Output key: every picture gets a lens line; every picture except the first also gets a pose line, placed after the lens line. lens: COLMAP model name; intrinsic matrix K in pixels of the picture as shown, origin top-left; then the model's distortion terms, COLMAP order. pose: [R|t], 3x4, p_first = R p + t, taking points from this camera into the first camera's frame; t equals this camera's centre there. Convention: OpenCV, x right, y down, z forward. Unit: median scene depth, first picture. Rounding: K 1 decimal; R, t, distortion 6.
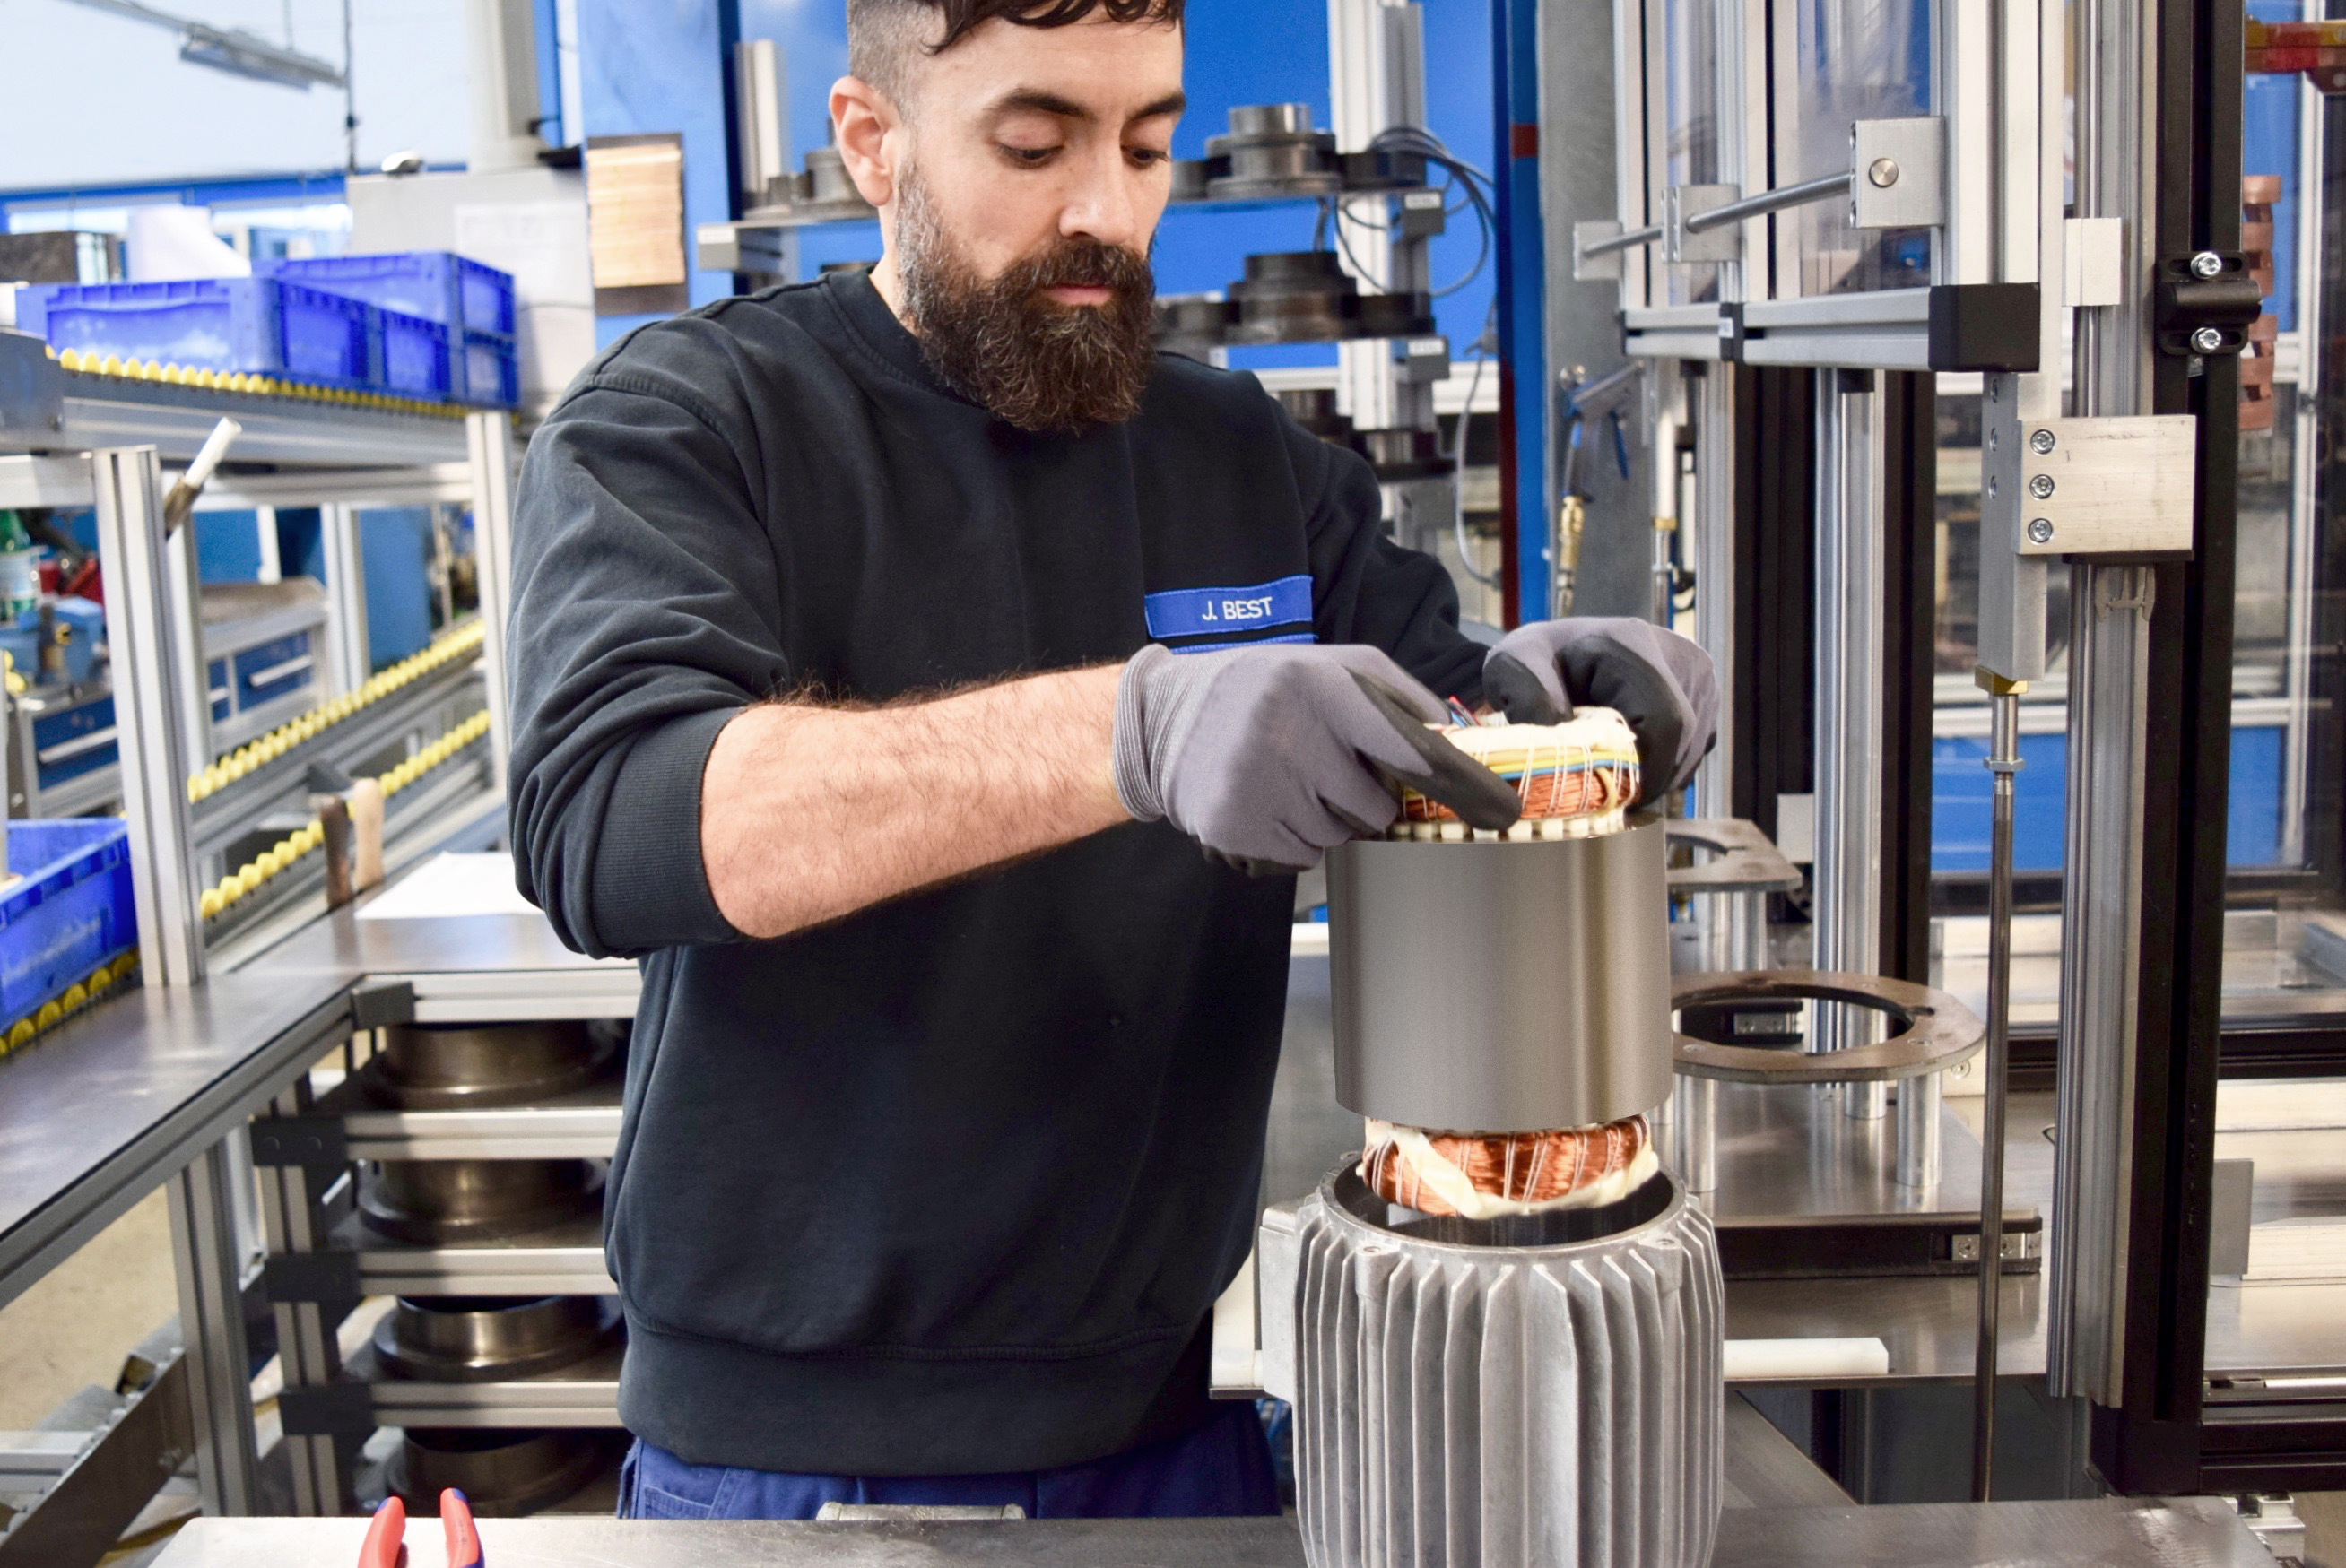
lens RADIAL K [[2227.1, 0, 1172.1], [0, 2227.1, 624.6], [0, 0, 1]] dist [-0.114430, -0.011812]
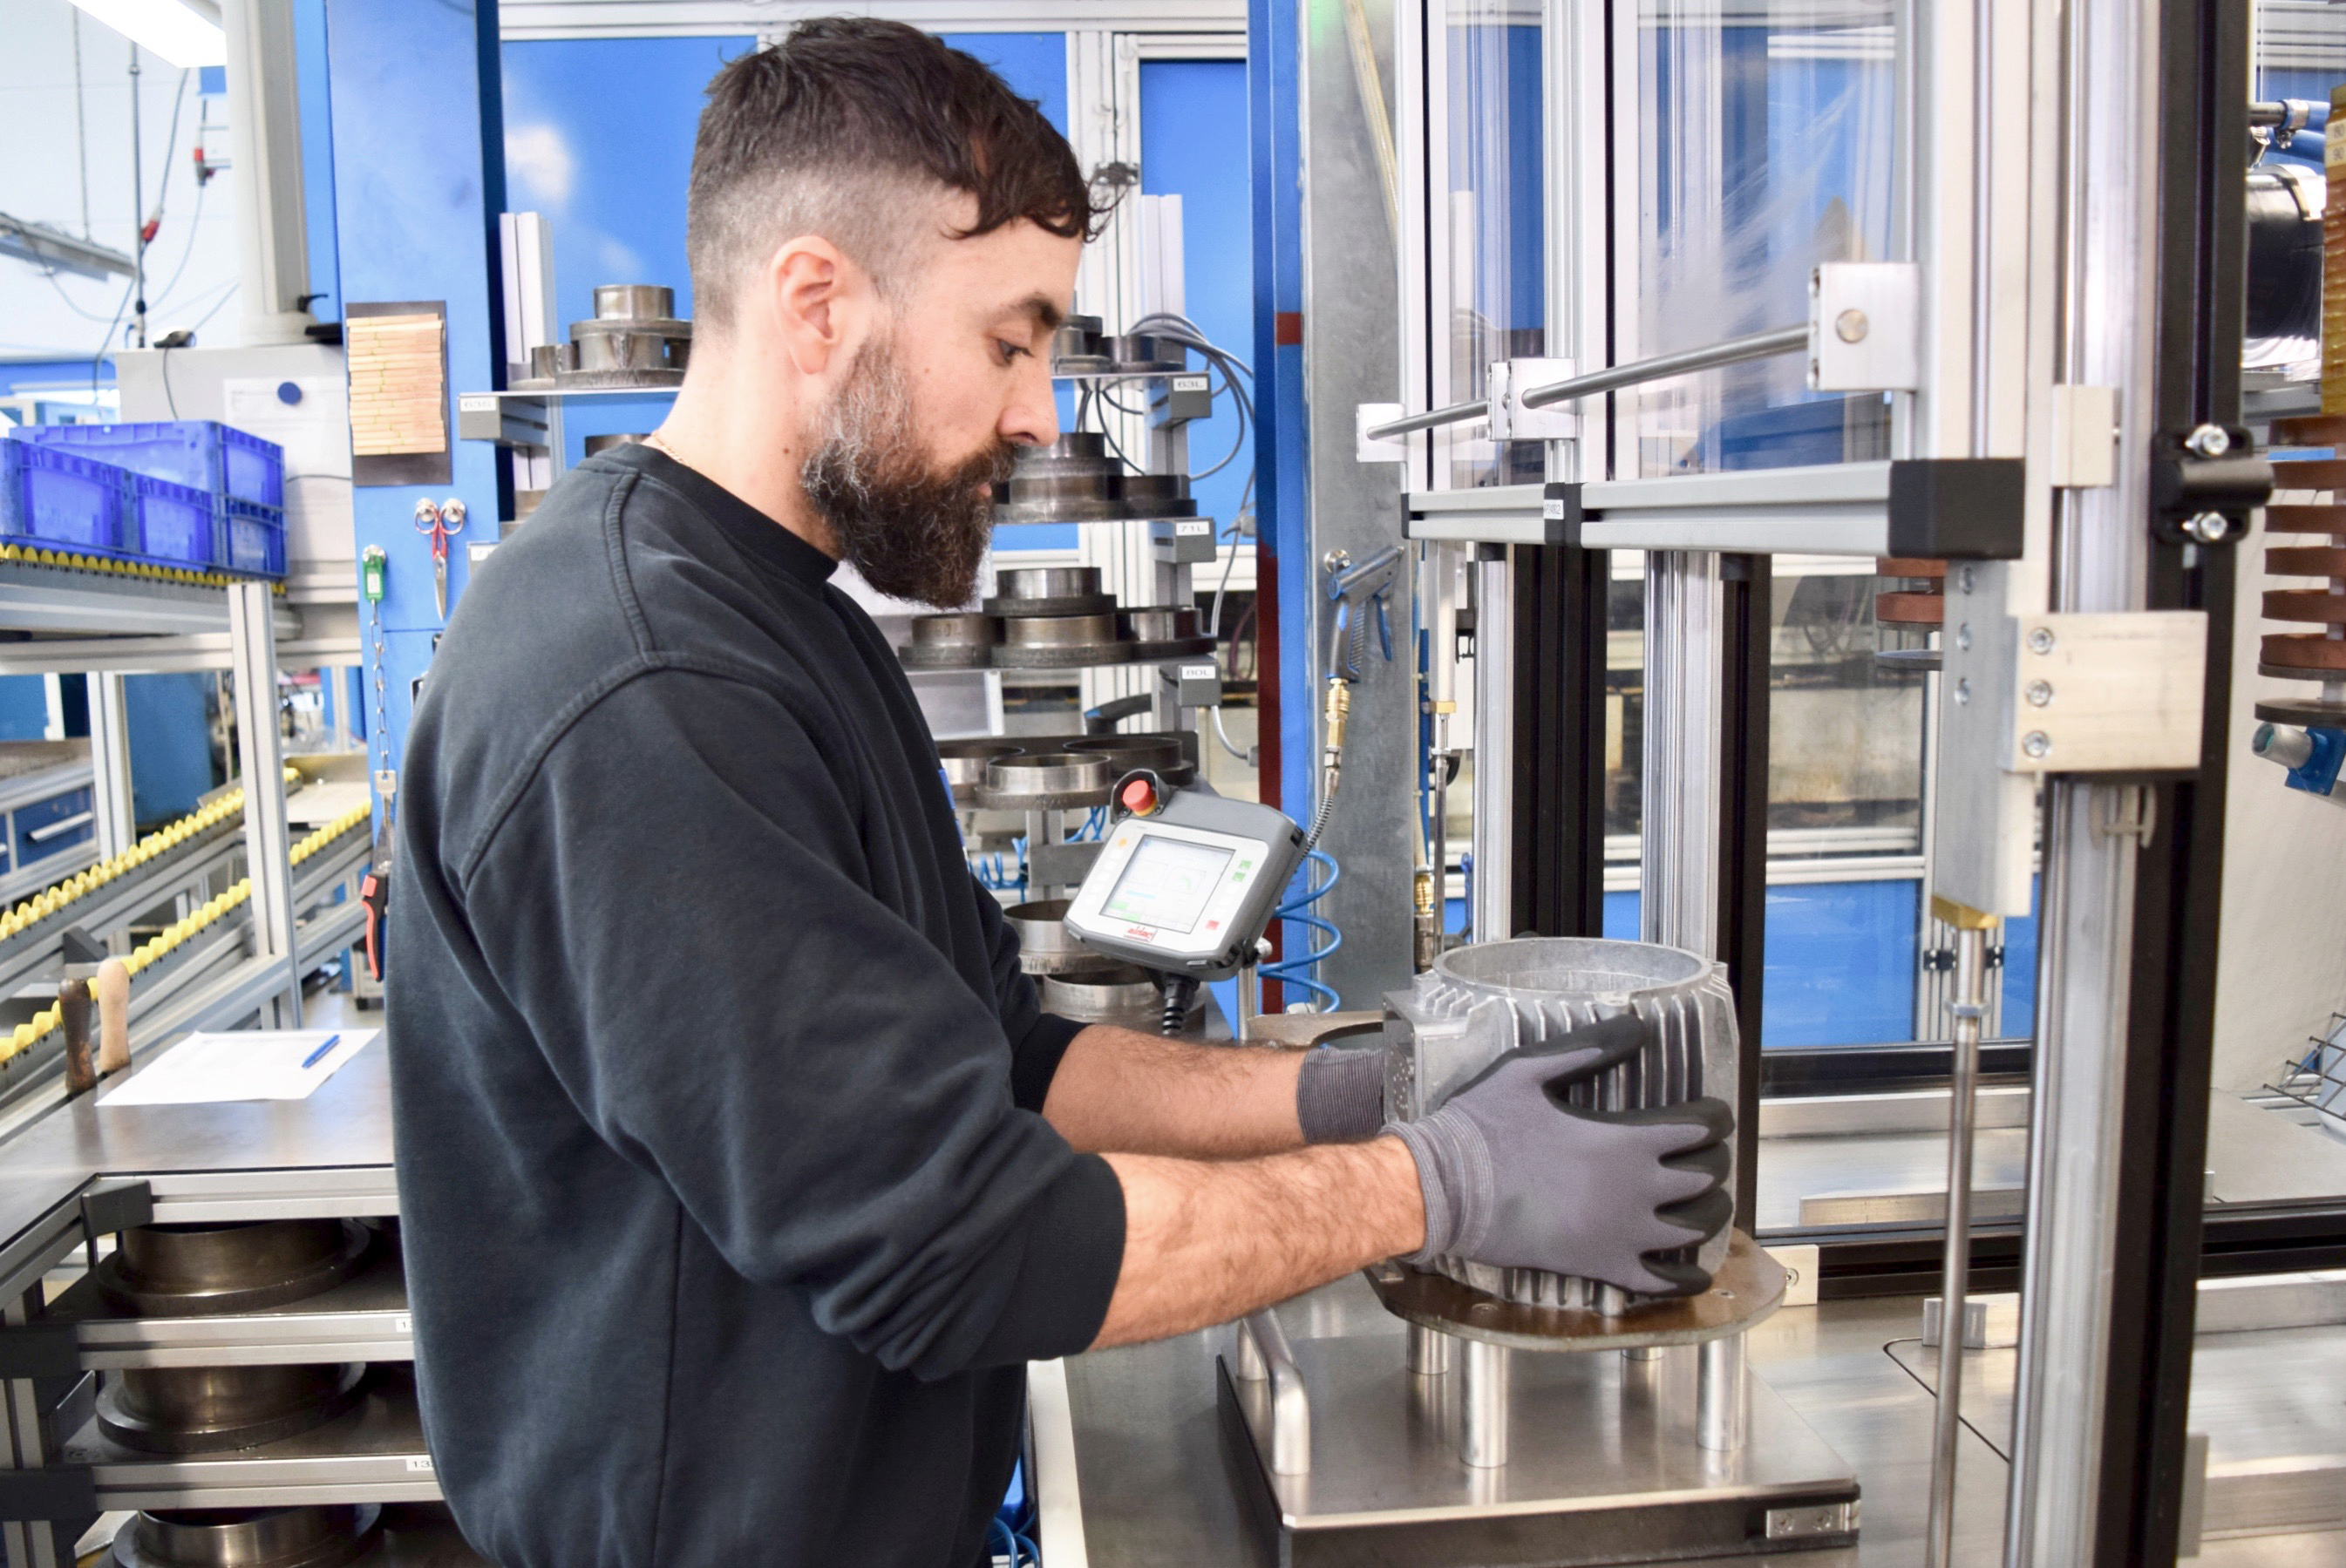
lens RADIAL K [[1929.2, 0, 1127.4], [0, 1929.2, 786.6], [0, 0, 1]] dist [-0.106500, 0.025639]
pose [[0.992864, 0.001628, 0.119240, -0.019045], [-0.002478, 0.999973, 0.006980, -0.012001], [-0.119225, -0.007226, 0.992841, 0.119226]]
